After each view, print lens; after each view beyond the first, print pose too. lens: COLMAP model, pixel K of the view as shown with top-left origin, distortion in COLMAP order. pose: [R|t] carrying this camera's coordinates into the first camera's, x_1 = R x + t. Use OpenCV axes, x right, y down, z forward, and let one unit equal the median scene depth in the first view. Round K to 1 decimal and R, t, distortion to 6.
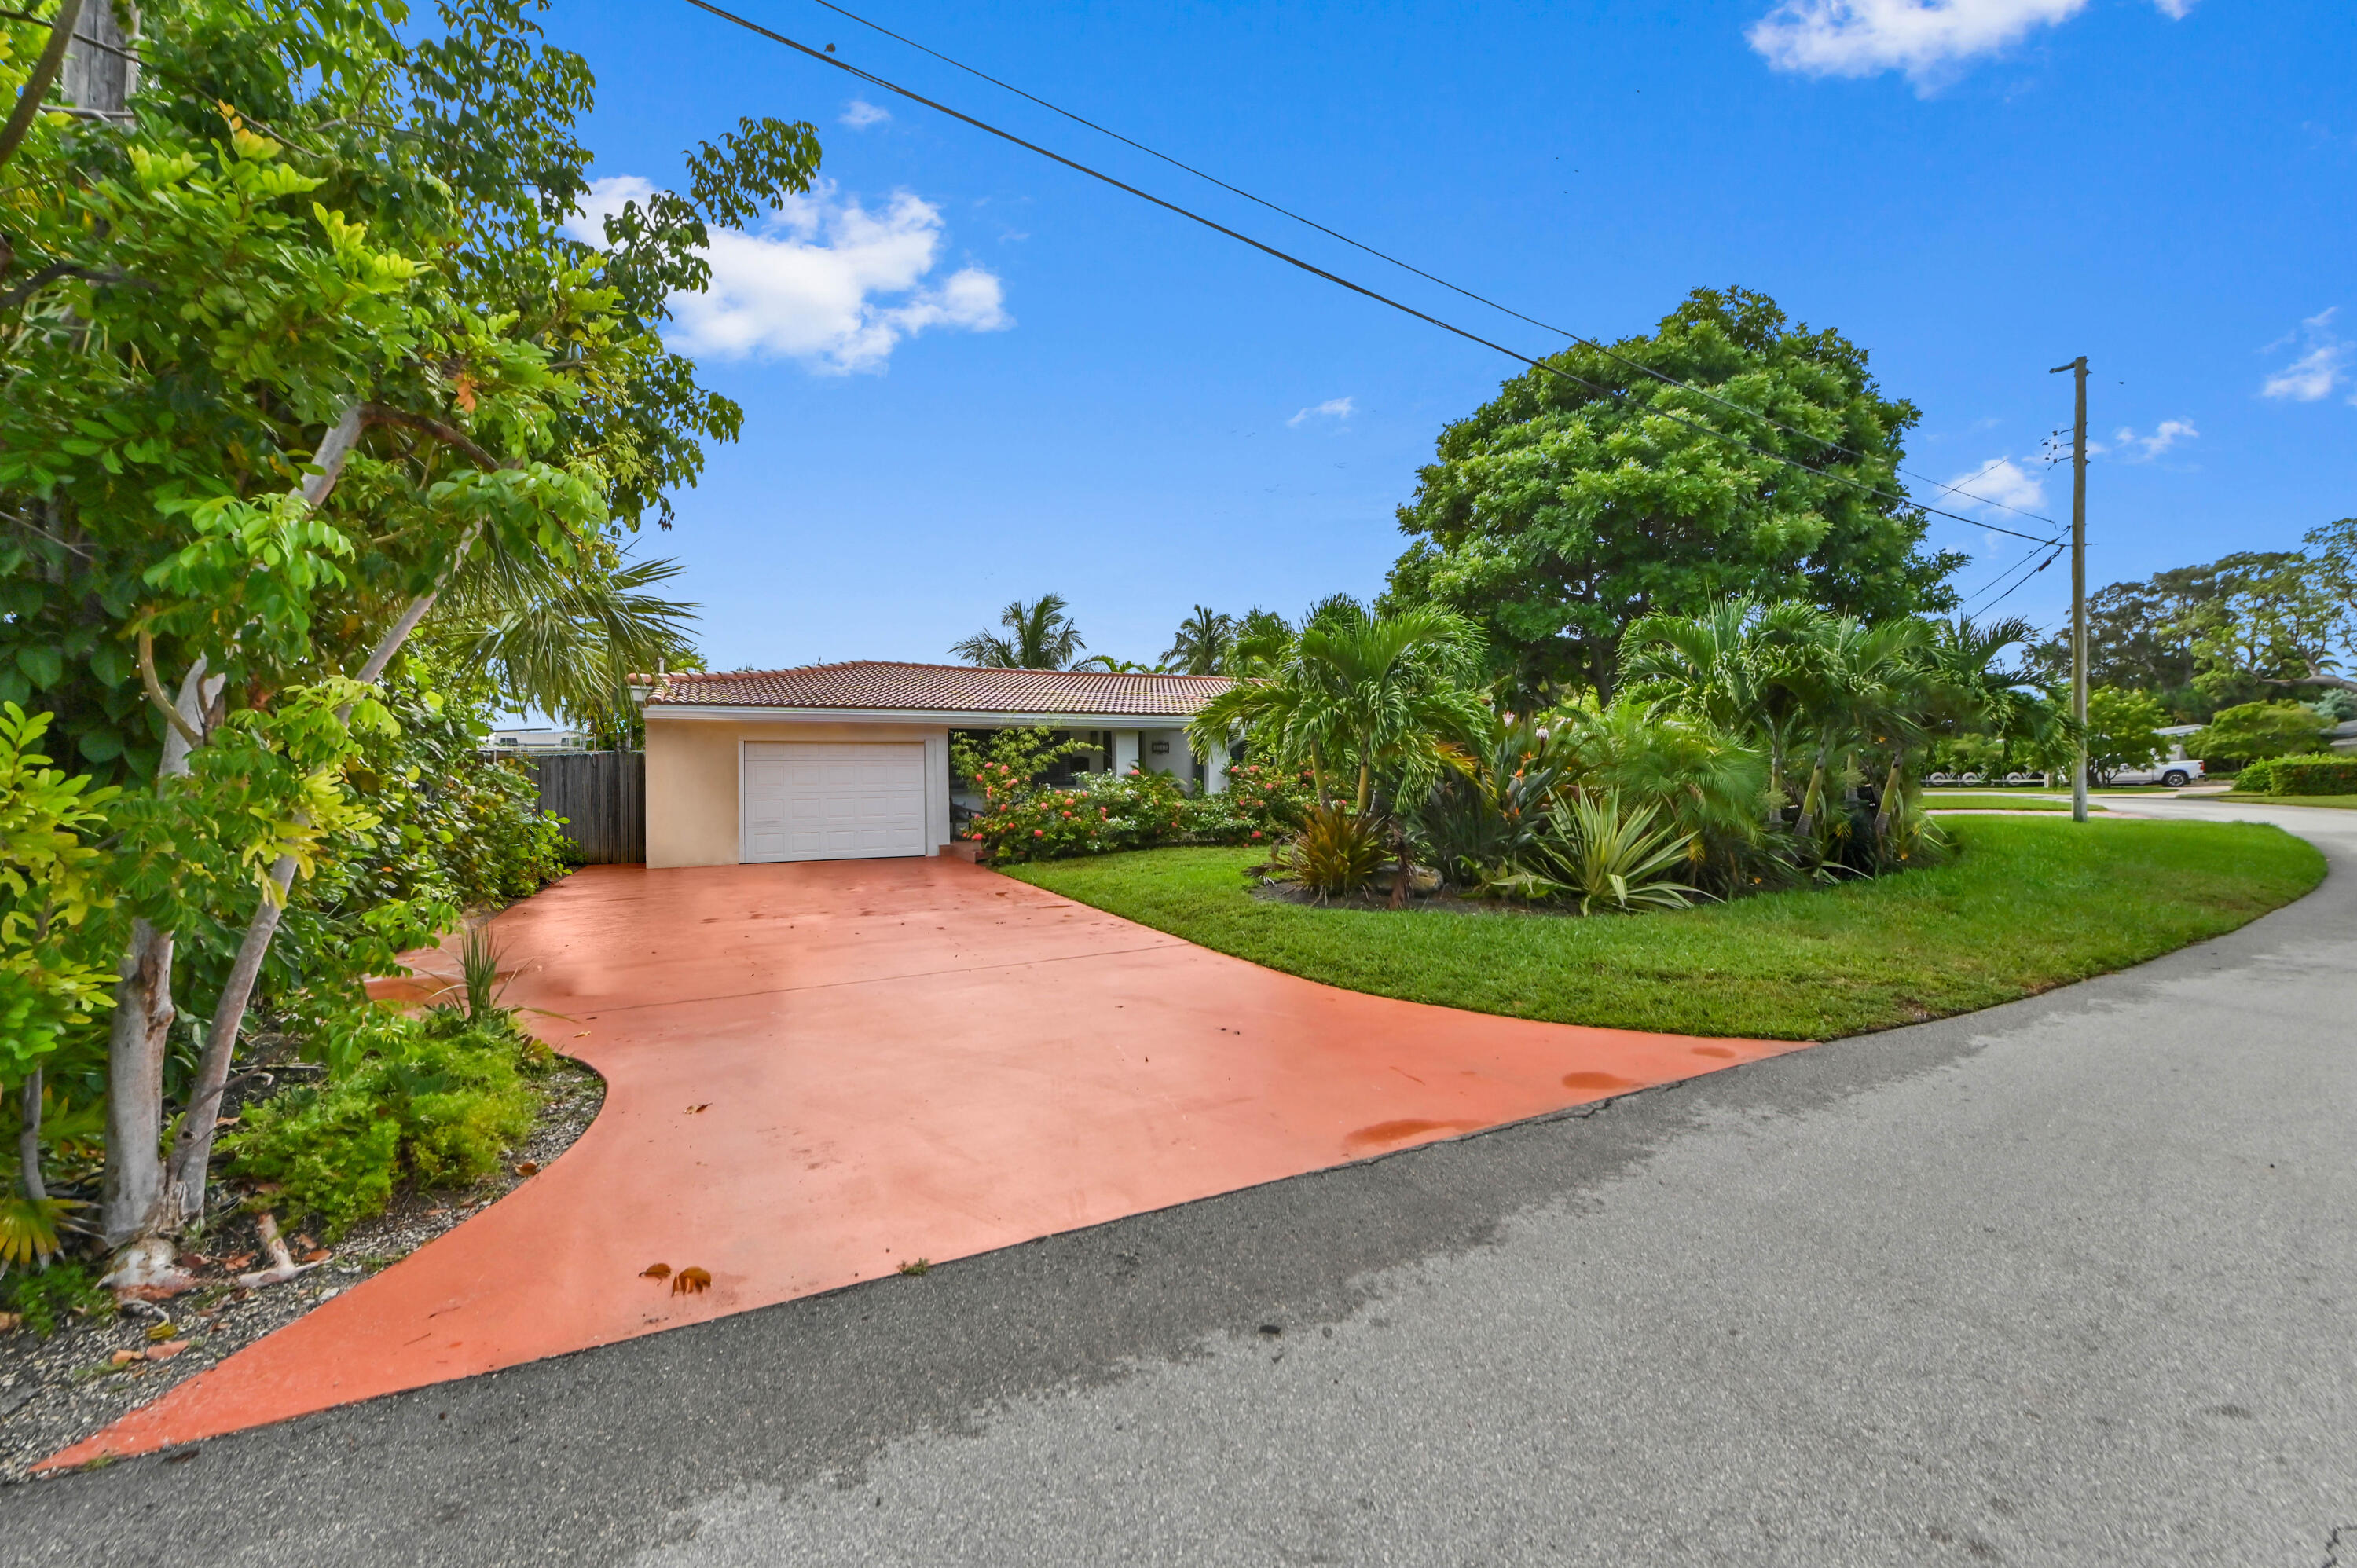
lens RADIAL K [[955.3, 0, 1175.2], [0, 955.3, 749.4], [0, 0, 1]] dist [-0.019145, -0.000259]
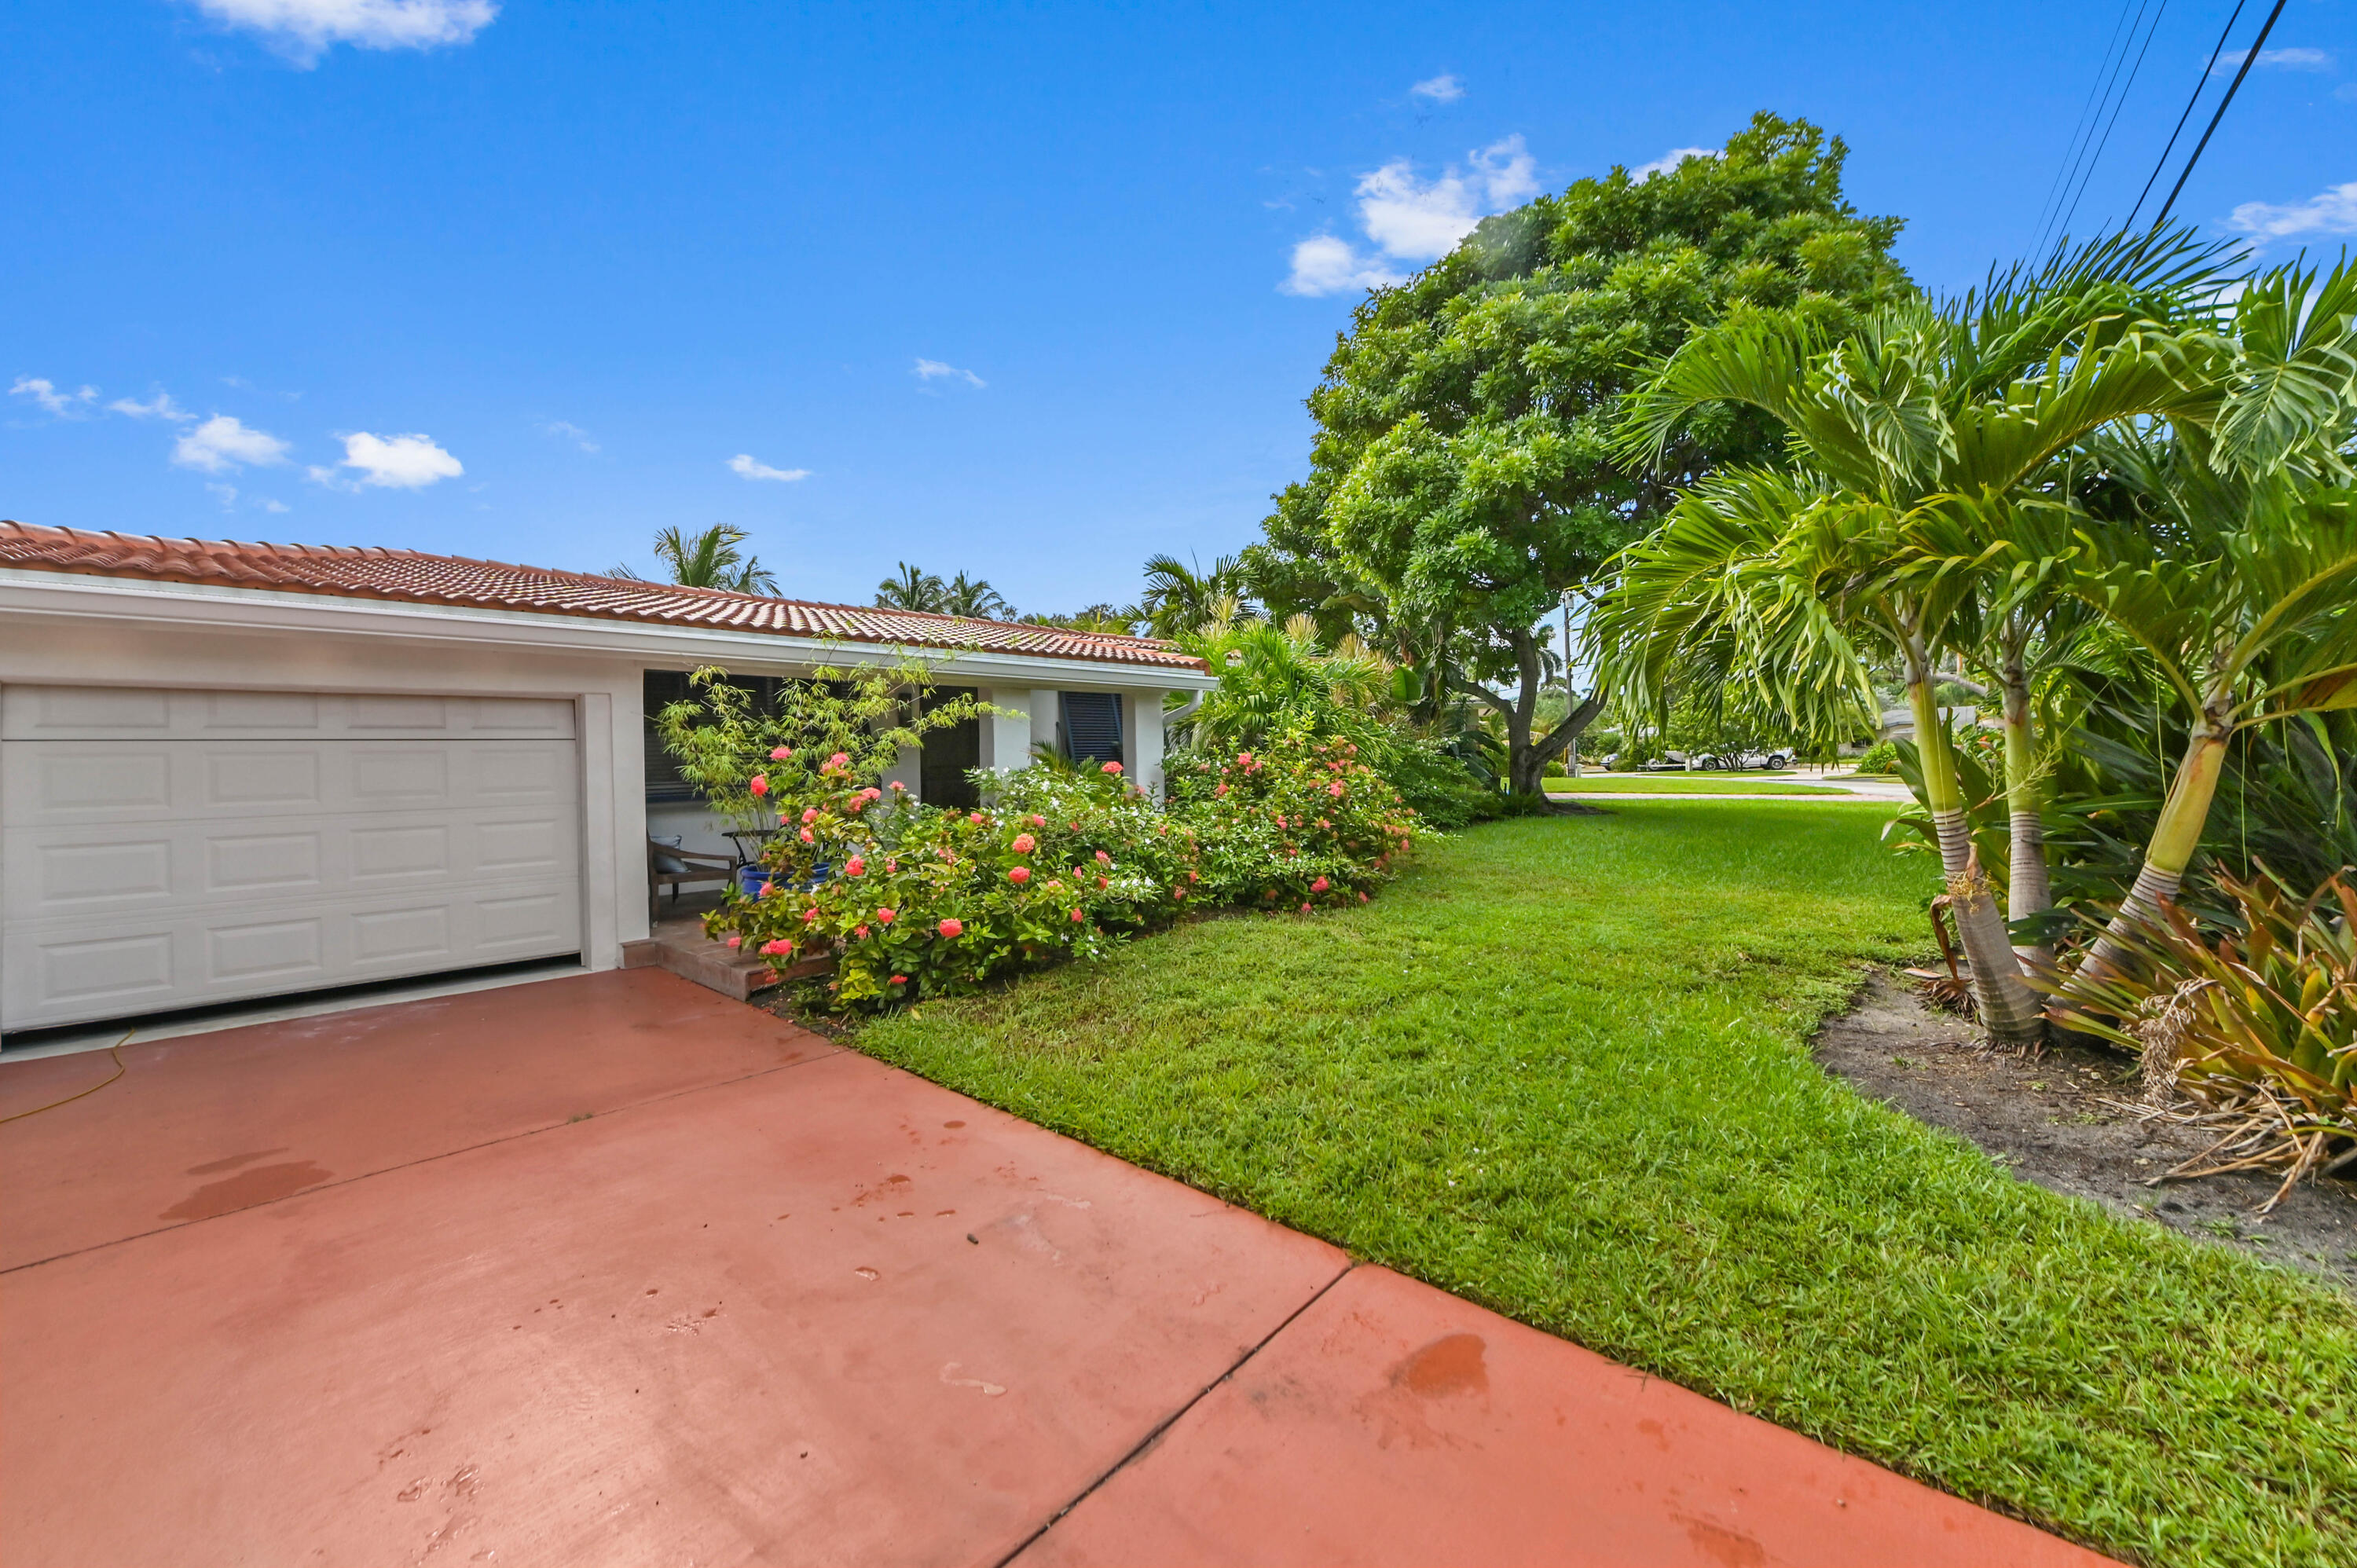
lens RADIAL K [[955.3, 0, 1175.2], [0, 955.3, 749.4], [0, 0, 1]] dist [-0.019145, -0.000259]
pose [[0.935564, -0.005074, 0.353121, -0.066054], [0.001909, 0.999955, 0.009311, 0.003960], [-0.353153, -0.008037, 0.935531, 0.204672]]
